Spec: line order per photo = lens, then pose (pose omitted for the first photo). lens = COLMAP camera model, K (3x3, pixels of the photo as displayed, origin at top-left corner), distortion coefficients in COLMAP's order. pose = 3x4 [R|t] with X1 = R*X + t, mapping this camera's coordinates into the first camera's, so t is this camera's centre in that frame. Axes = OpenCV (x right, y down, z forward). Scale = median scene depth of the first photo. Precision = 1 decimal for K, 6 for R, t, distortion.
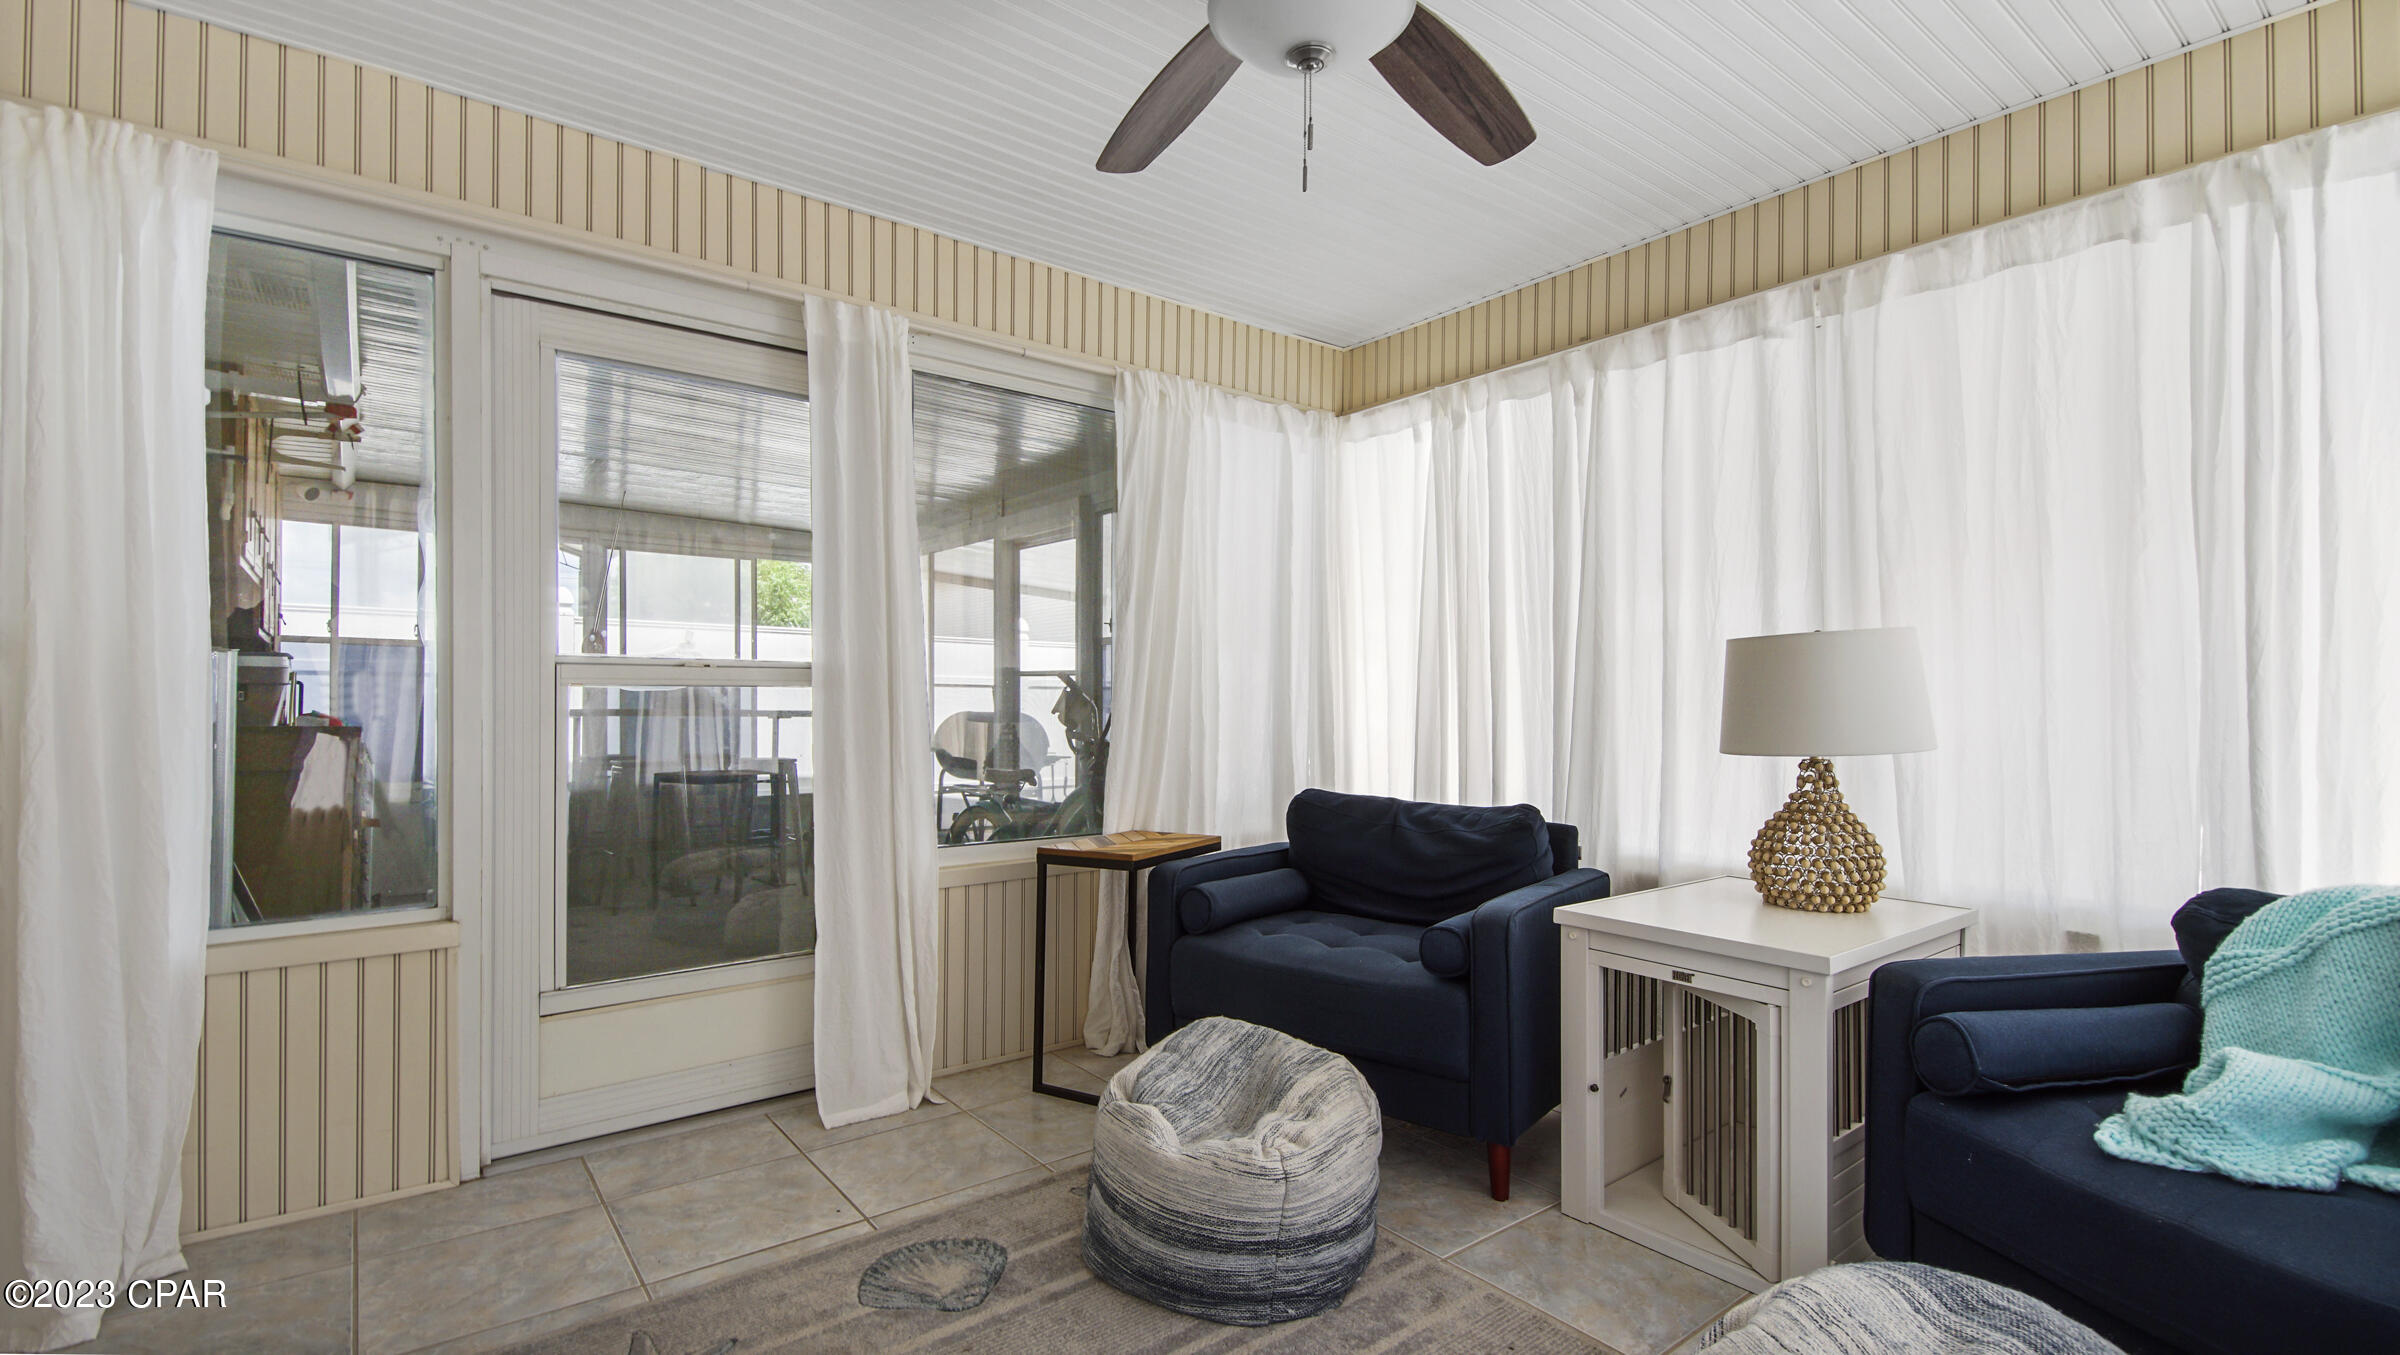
lens RADIAL K [[1076.3, 0, 1211.3], [0, 1076.3, 679.8], [0, 0, 1]] dist [0.015033, -0.001461]
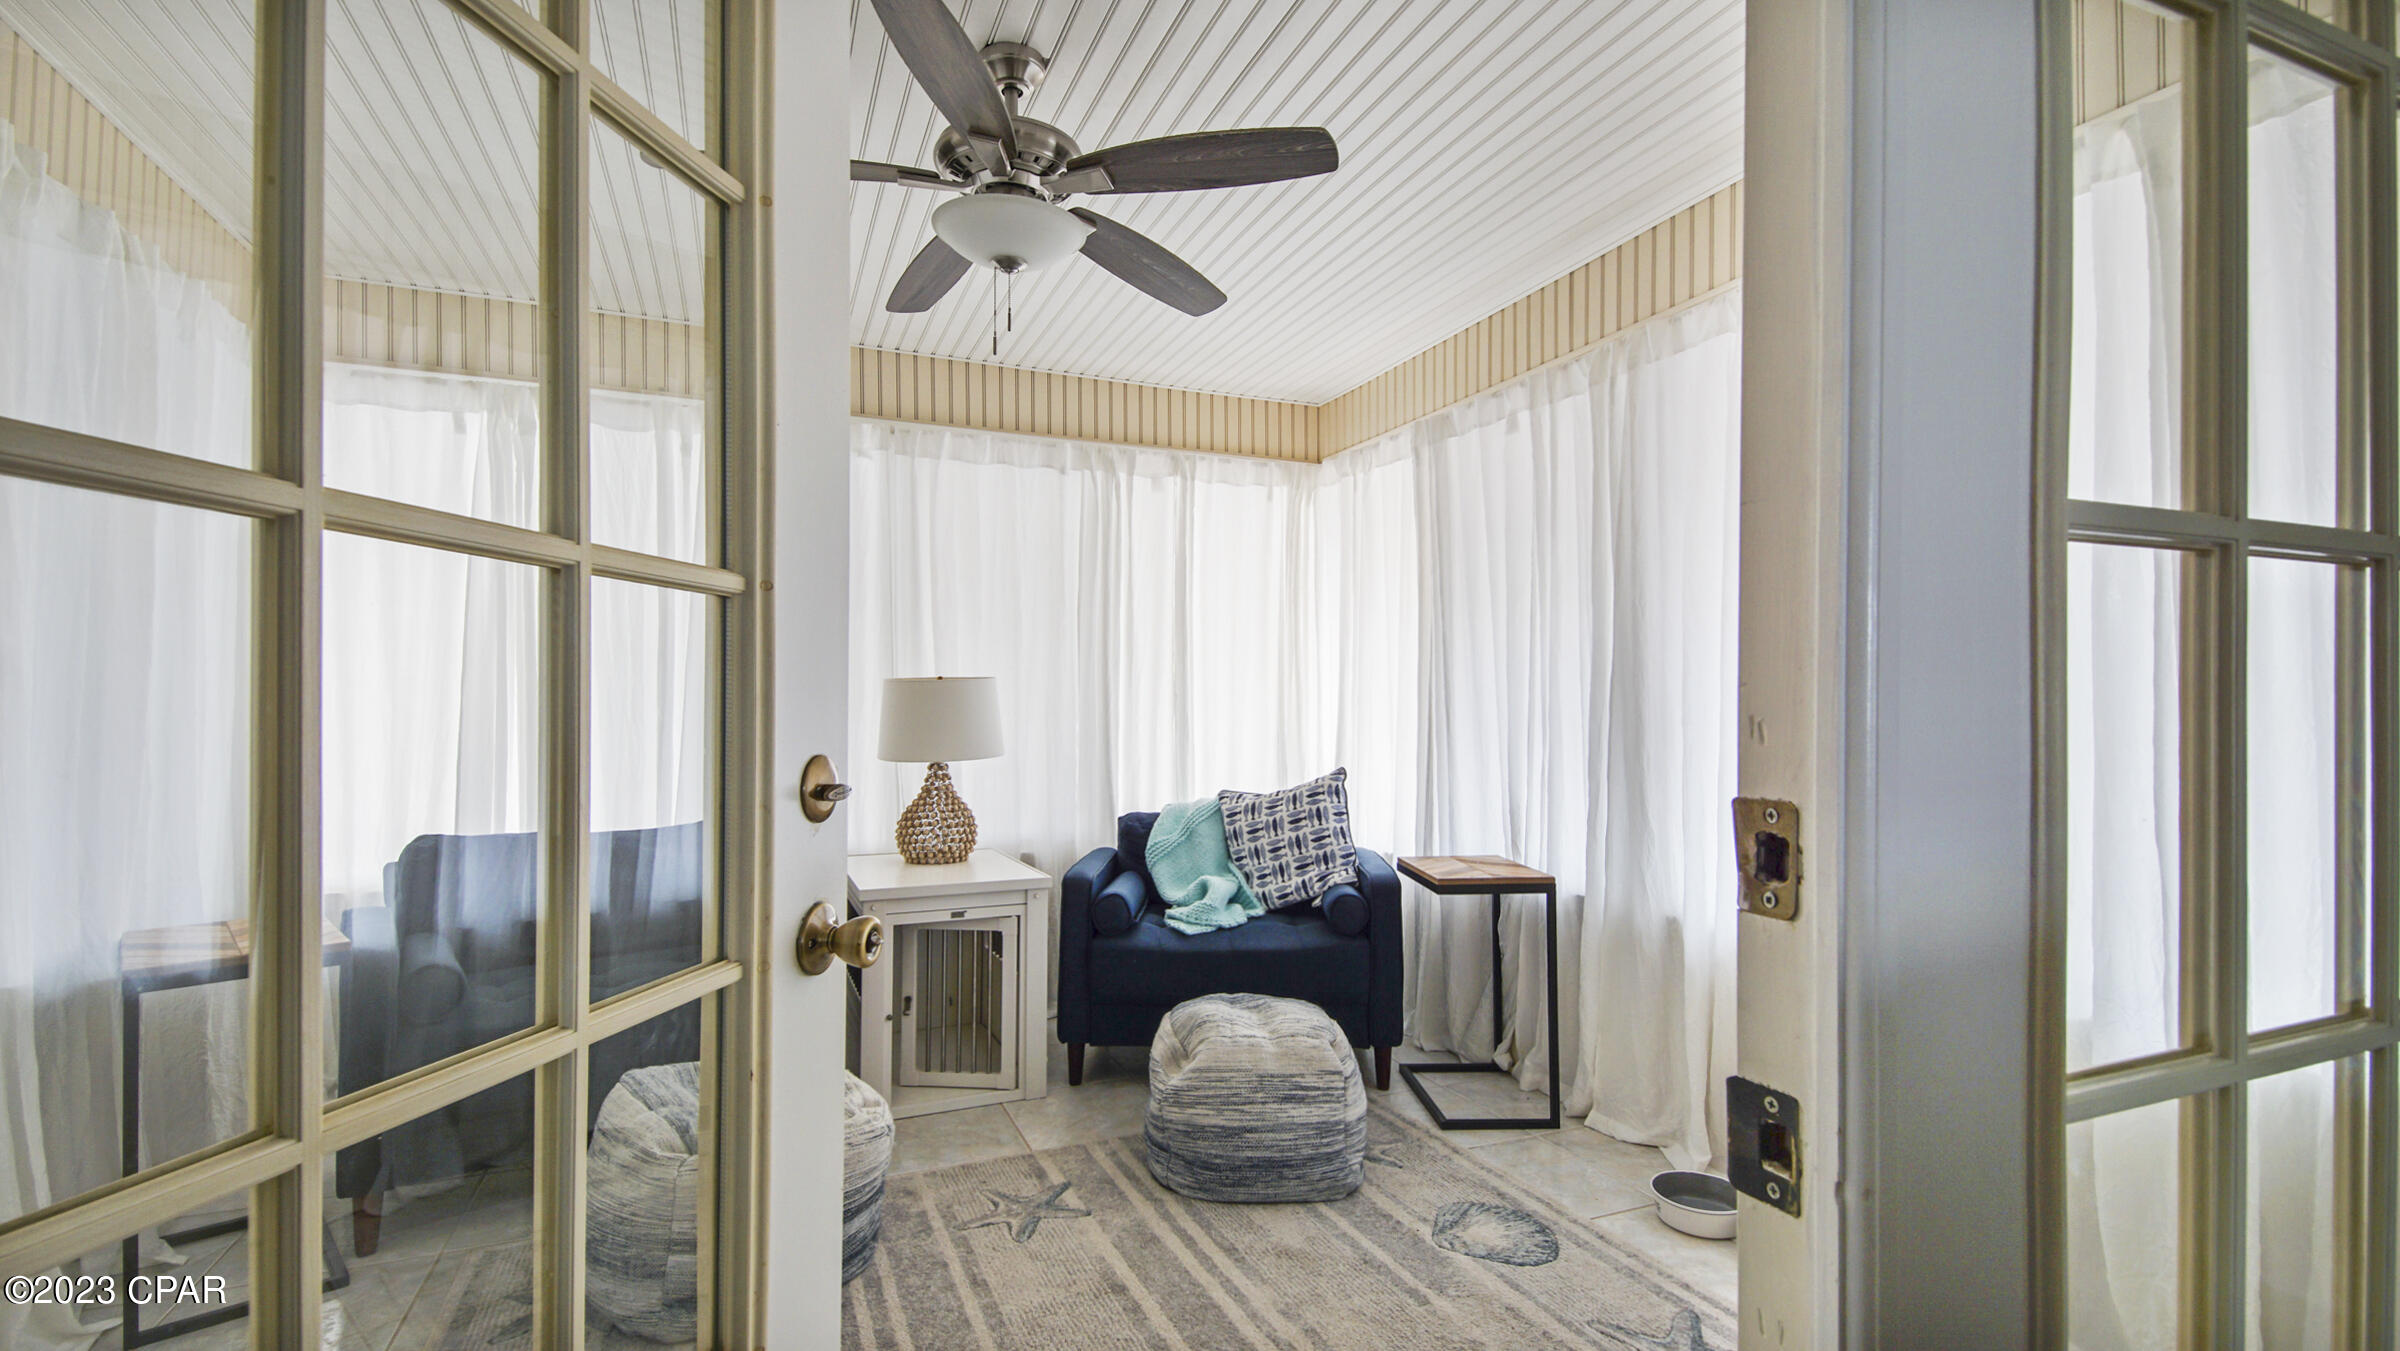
lens RADIAL K [[1076.3, 0, 1190.0], [0, 1076.3, 689.0], [0, 0, 1]] dist [0.015033, -0.001461]
pose [[0.254057, 0.011888, 0.967116, -0.812418], [-0.017955, 0.999810, -0.007573, -0.022774], [-0.967023, -0.015441, 0.254222, 0.300141]]
